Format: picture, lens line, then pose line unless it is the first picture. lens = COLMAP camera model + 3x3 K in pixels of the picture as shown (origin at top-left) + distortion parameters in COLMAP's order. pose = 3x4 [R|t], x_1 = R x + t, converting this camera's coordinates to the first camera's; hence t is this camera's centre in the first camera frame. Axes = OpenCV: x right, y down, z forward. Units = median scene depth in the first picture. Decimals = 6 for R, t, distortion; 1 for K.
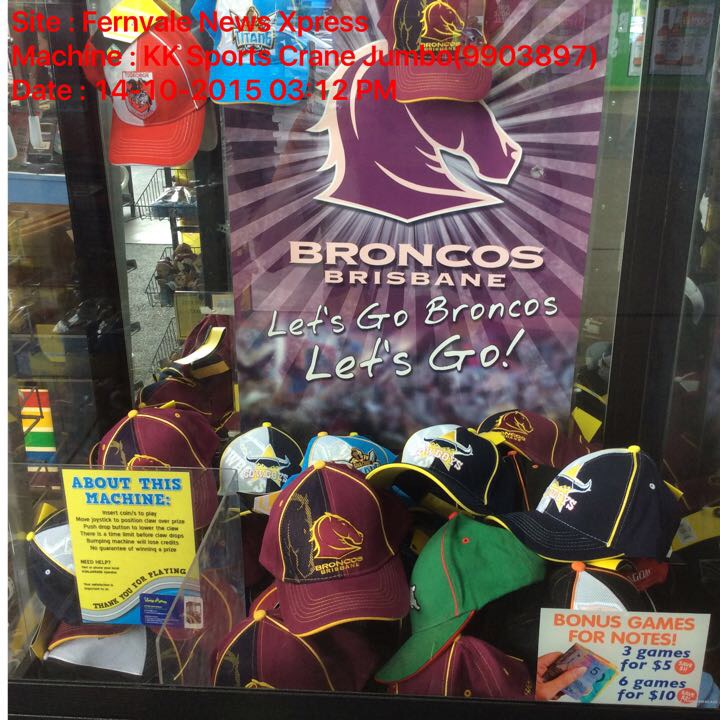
lens RADIAL K [[838.9, 0, 362.2], [0, 838.9, 361.4], [0, 0, 1]] dist [0.042968, 0.000000]
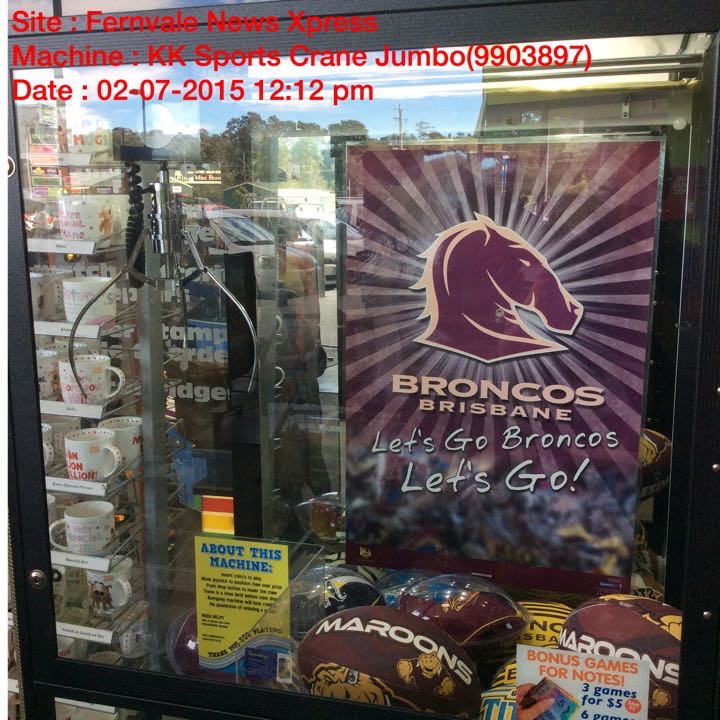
lens RADIAL K [[838.9, 0, 364.1], [0, 838.9, 359.8], [0, 0, 1]] dist [0.042968, 0.000000]
pose [[0.979191, 0.038055, -0.199339, 0.124760], [-0.074550, 0.981035, -0.178918, 0.063133], [0.188750, 0.190056, 0.963458, -0.212044]]
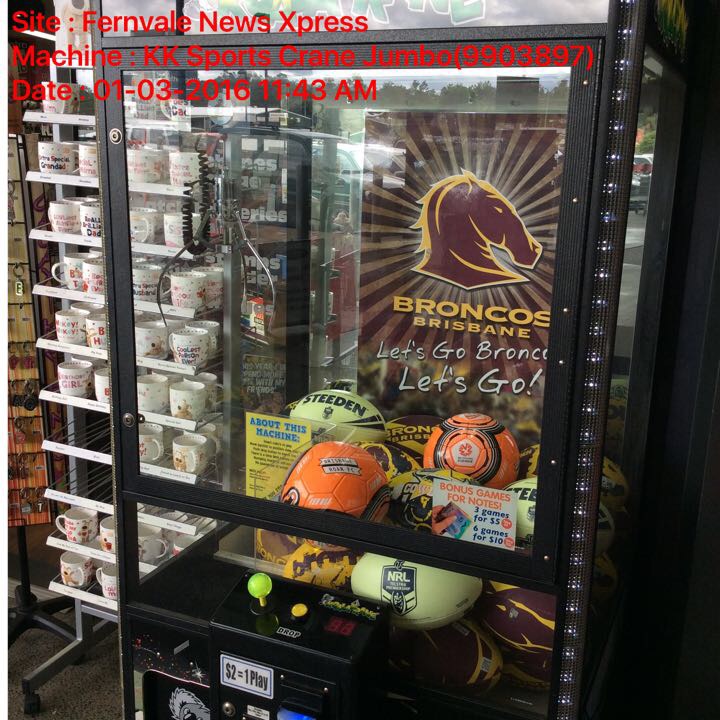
lens RADIAL K [[838.9, 0, 354.5], [0, 838.9, 369.1], [0, 0, 1]] dist [0.042968, 0.000000]
pose [[0.938486, 0.107251, -0.328240, 0.392255], [-0.144338, 0.985361, -0.090722, 0.150755], [0.313705, 0.132519, 0.940228, -0.499987]]
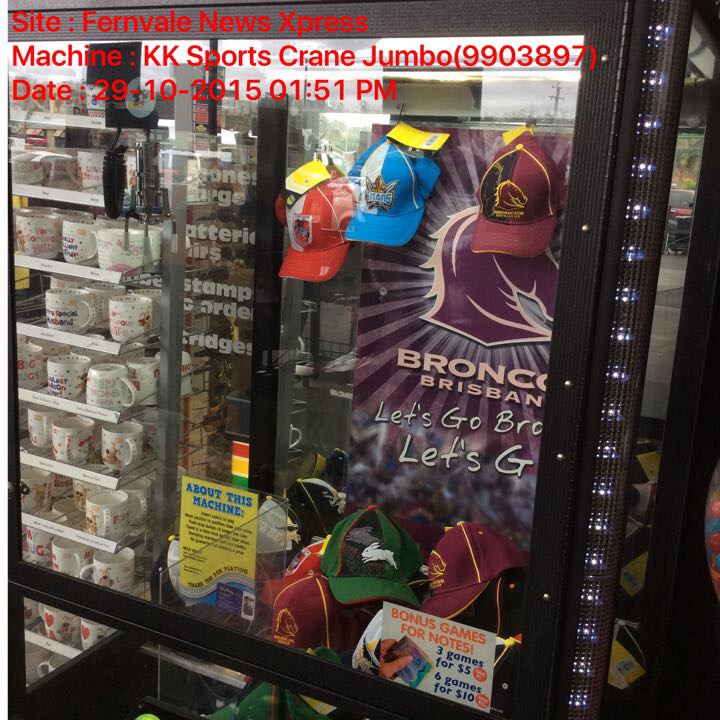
lens RADIAL K [[838.9, 0, 374.7], [0, 838.9, 357.1], [0, 0, 1]] dist [0.042968, 0.000000]
pose [[0.925751, 0.141545, -0.350644, 0.349863], [-0.198203, 0.971343, -0.131181, 0.047702], [0.322027, 0.190939, 0.927276, -0.207506]]
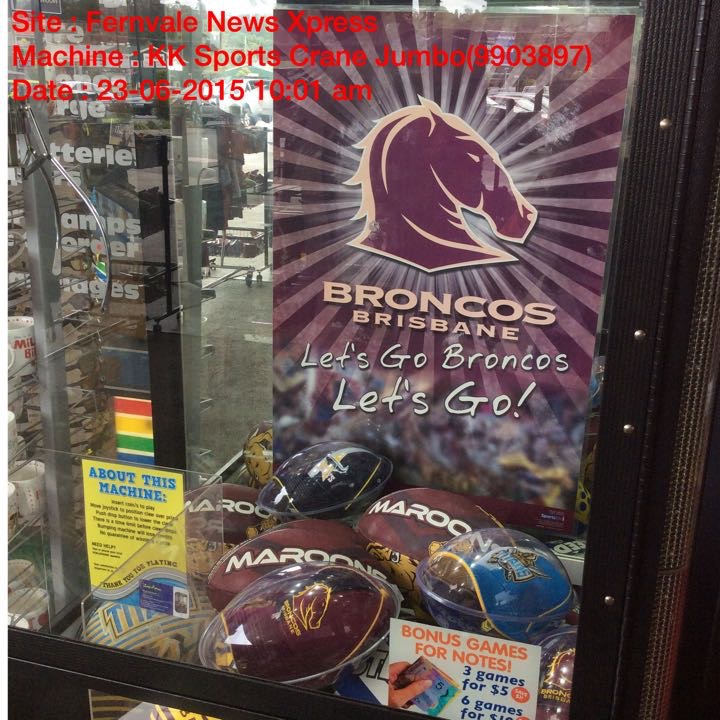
lens RADIAL K [[838.9, 0, 376.2], [0, 838.9, 357.2], [0, 0, 1]] dist [0.042968, 0.000000]
pose [[0.978465, 0.093182, -0.184181, 0.202737], [-0.104802, 0.993005, -0.054377, 0.008502], [0.177825, 0.072508, 0.981387, -0.060690]]
